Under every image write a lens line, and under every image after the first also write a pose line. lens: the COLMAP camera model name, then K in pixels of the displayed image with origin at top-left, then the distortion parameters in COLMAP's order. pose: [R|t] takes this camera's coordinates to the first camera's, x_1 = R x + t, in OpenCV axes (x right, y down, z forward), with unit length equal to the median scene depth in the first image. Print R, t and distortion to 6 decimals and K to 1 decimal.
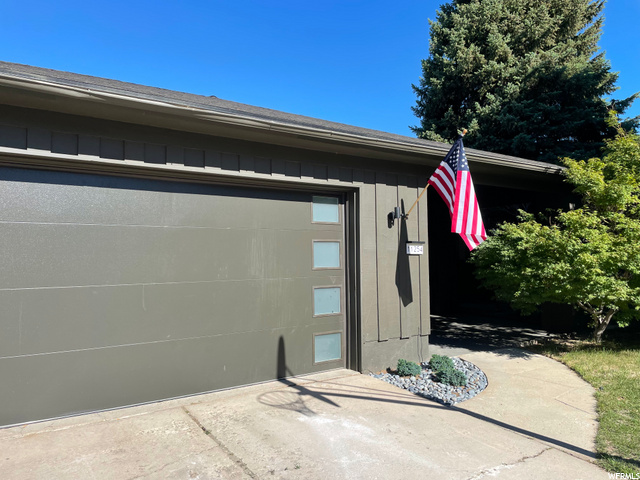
lens RADIAL K [[479.9, 0, 320.0], [0, 479.9, 240.0], [0, 0, 1]] dist [0.092507, -0.121919]
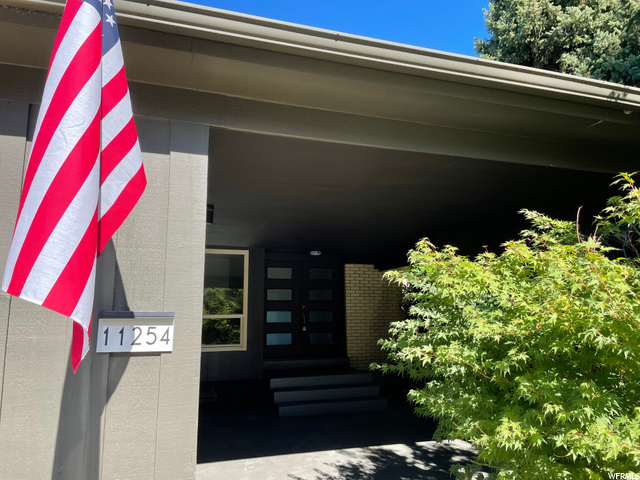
lens RADIAL K [[479.9, 0, 320.0], [0, 479.9, 240.0], [0, 0, 1]] dist [0.092507, -0.121919]
pose [[0.962888, -0.041564, -0.266681, 0.206888], [0.009518, 0.992686, -0.120352, -0.002551], [0.269733, 0.113348, 0.956241, 0.368927]]
